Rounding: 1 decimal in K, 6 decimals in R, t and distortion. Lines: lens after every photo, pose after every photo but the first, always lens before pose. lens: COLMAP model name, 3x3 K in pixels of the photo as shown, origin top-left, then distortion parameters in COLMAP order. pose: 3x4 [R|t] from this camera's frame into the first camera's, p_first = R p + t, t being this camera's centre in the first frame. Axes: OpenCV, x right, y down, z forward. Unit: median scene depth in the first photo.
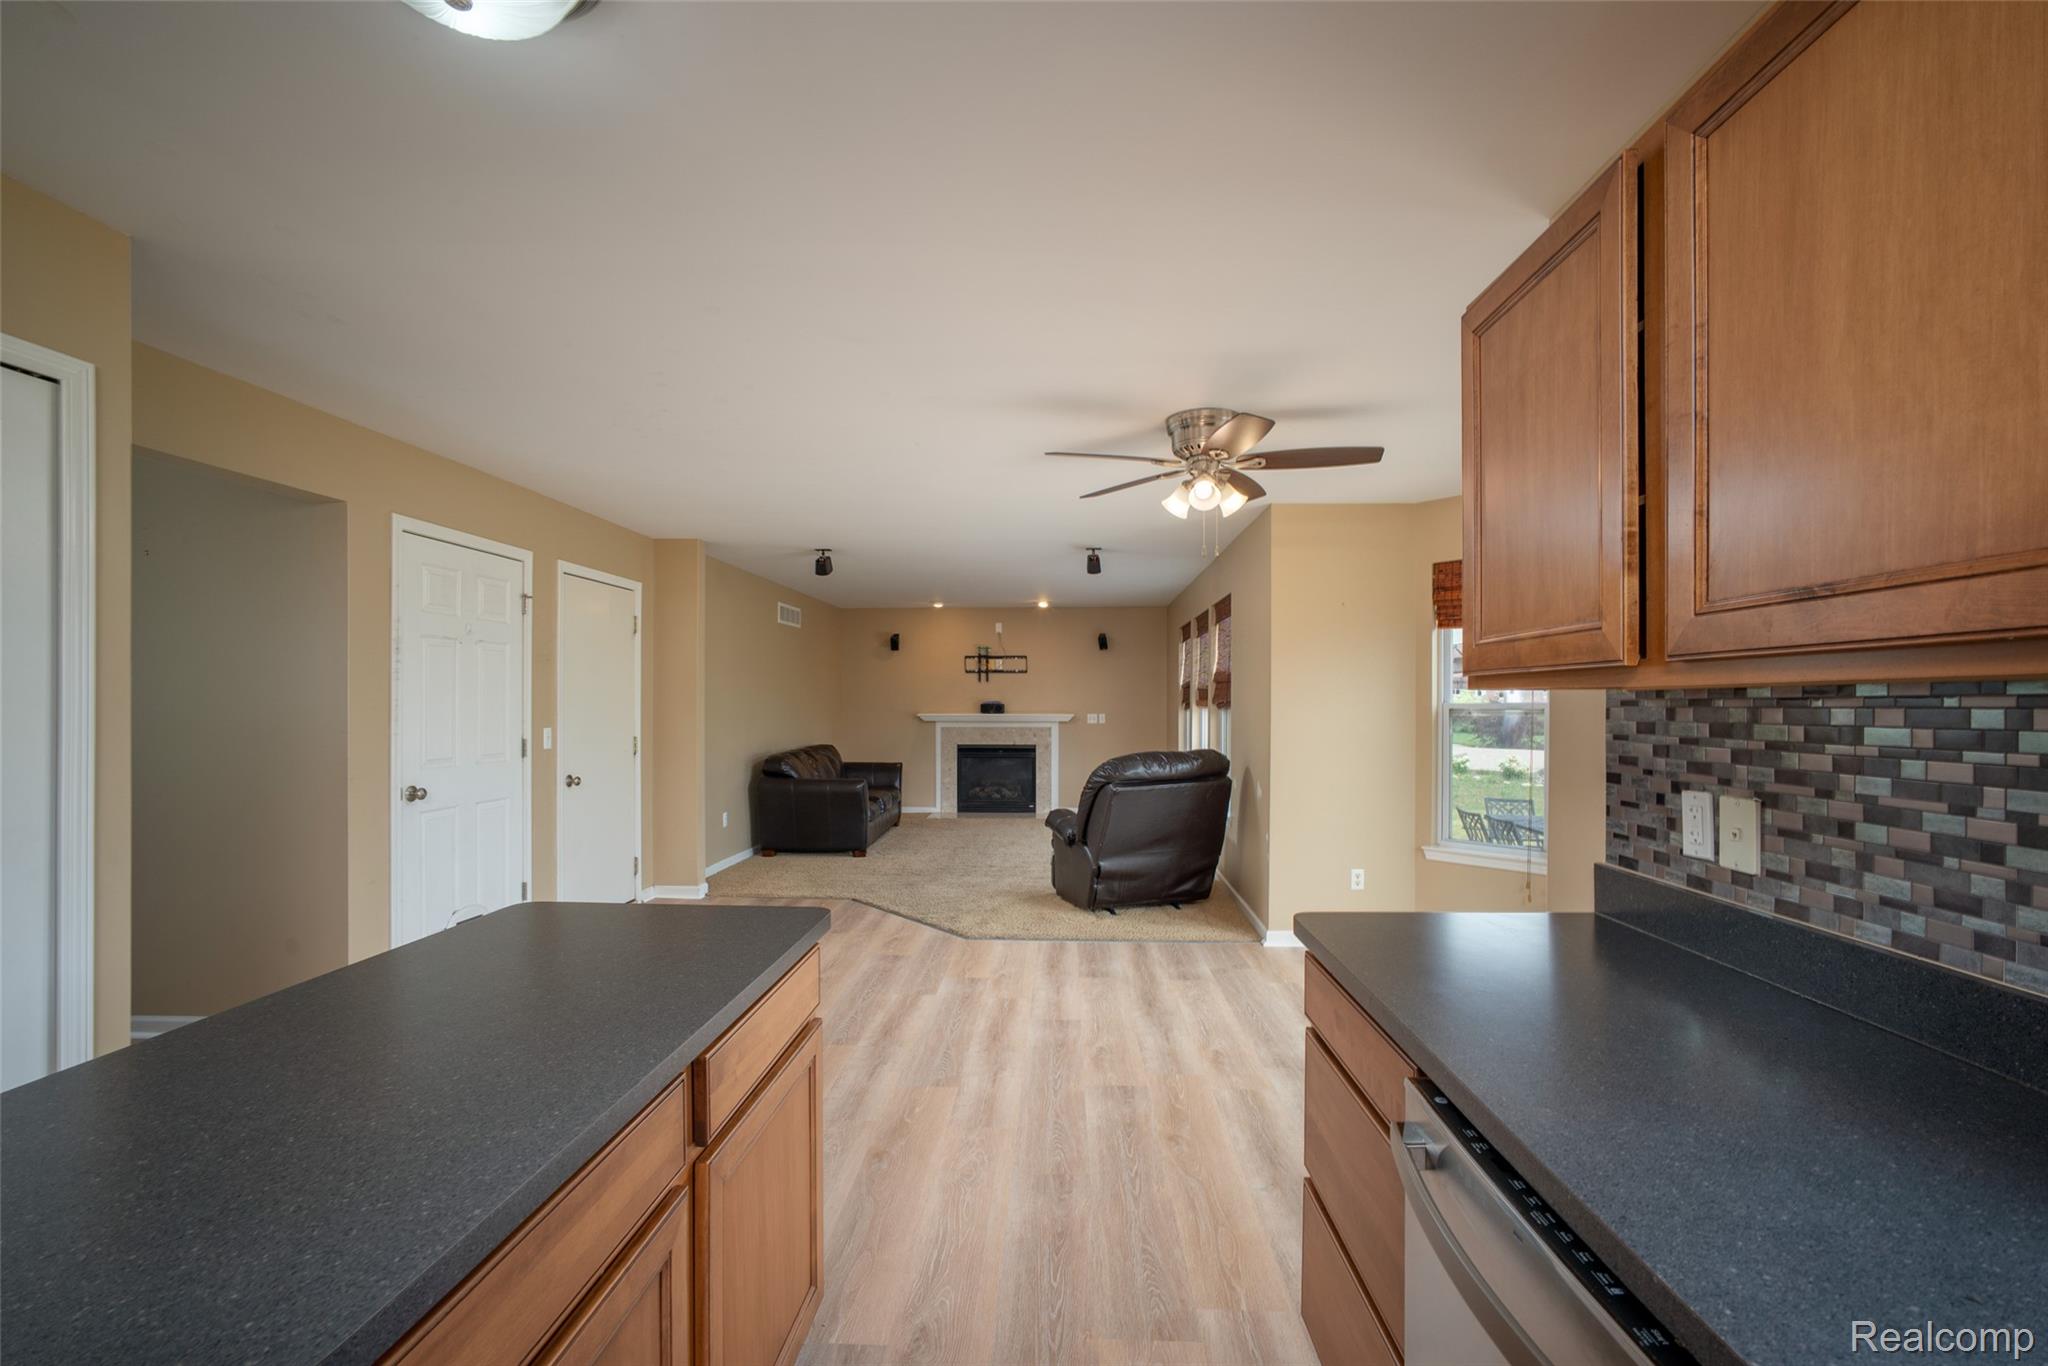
lens RADIAL K [[861.8, 0, 1024.9], [0, 861.8, 696.4], [0, 0, 1]] dist [-0.025742, 0.008785]
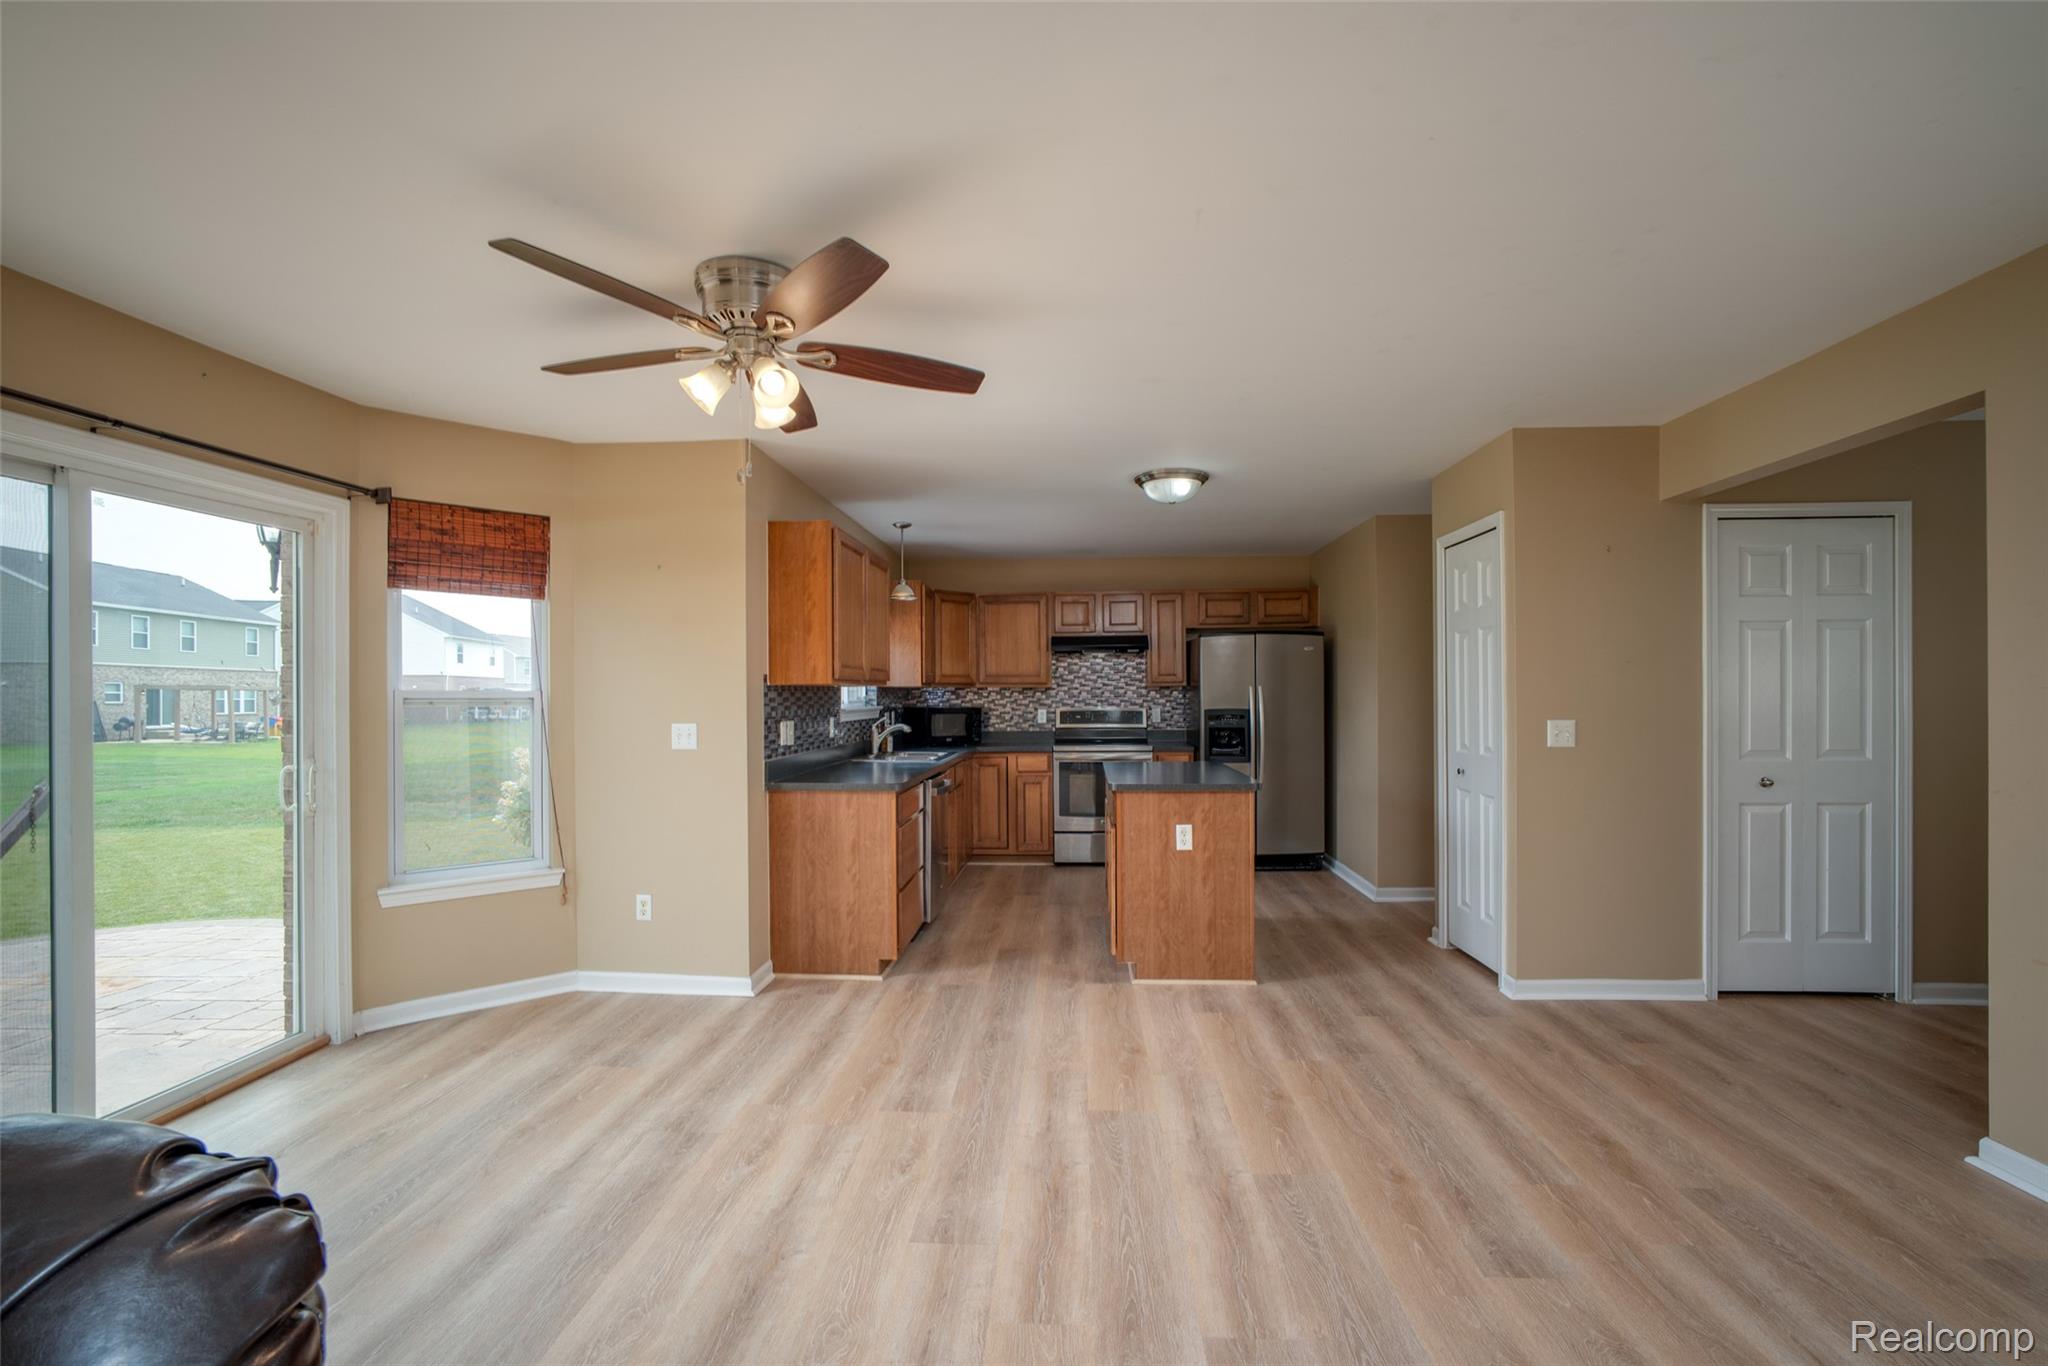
lens RADIAL K [[861.8, 0, 1006.0], [0, 861.8, 702.5], [0, 0, 1]] dist [-0.025742, 0.008785]
pose [[-0.999309, 0.006062, 0.036661, -0.021095], [0.006146, 0.999979, 0.002165, 0.018137], [-0.036647, 0.002388, -0.999325, 1.499490]]
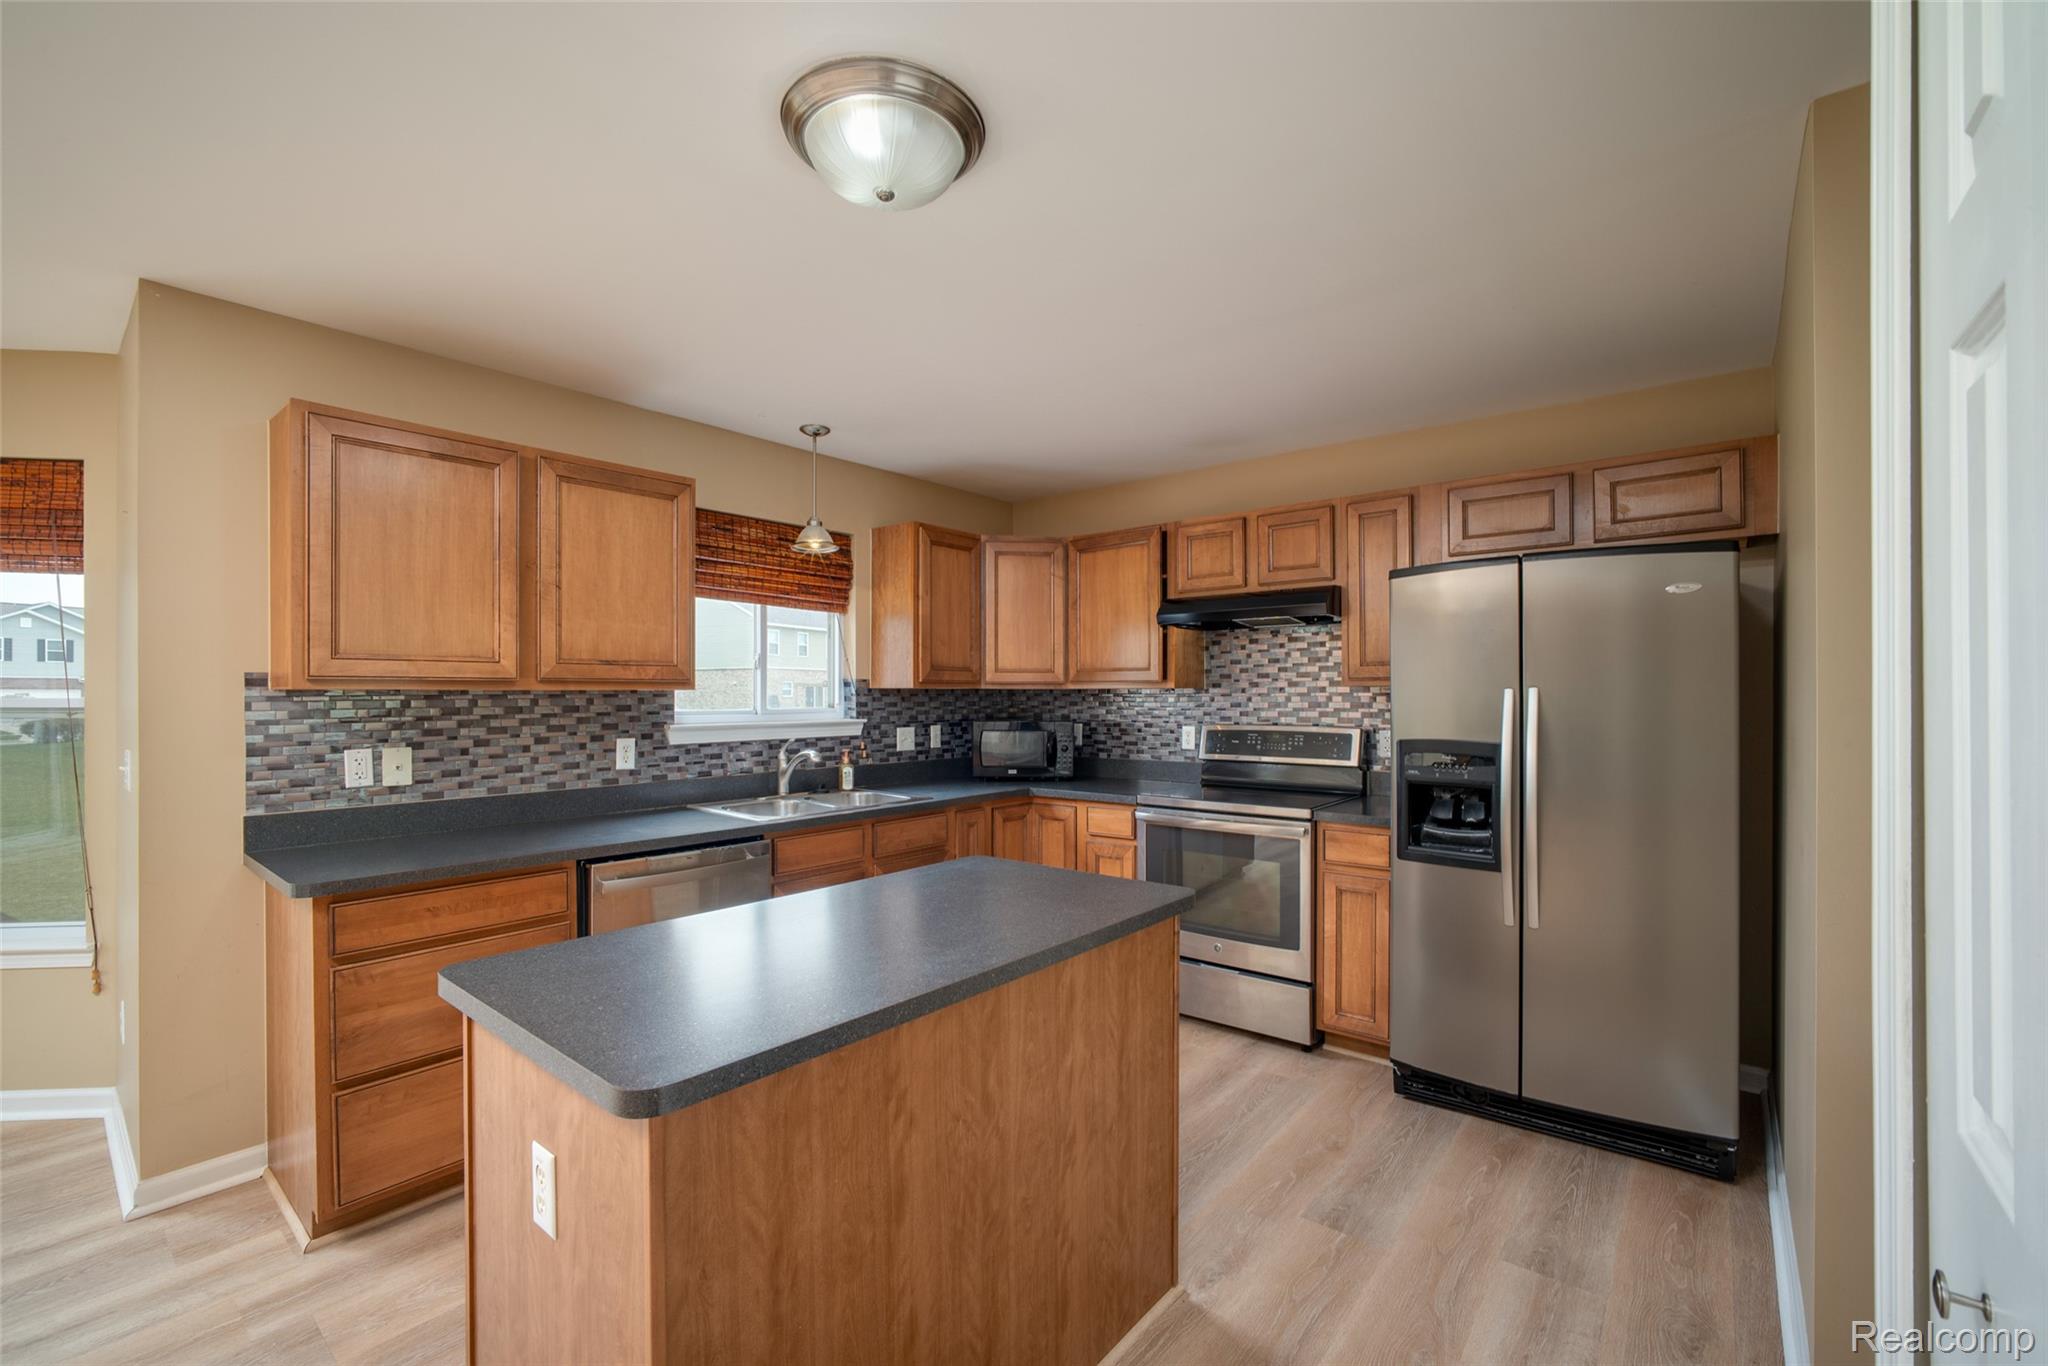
lens RADIAL K [[861.8, 0, 1018.1], [0, 861.8, 686.3], [0, 0, 1]] dist [-0.025742, 0.008785]
pose [[-0.801335, 0.007749, 0.598165, -0.520671], [-0.001428, 0.999888, -0.014867, 0.003027], [-0.598214, -0.012767, -0.801235, 0.620657]]
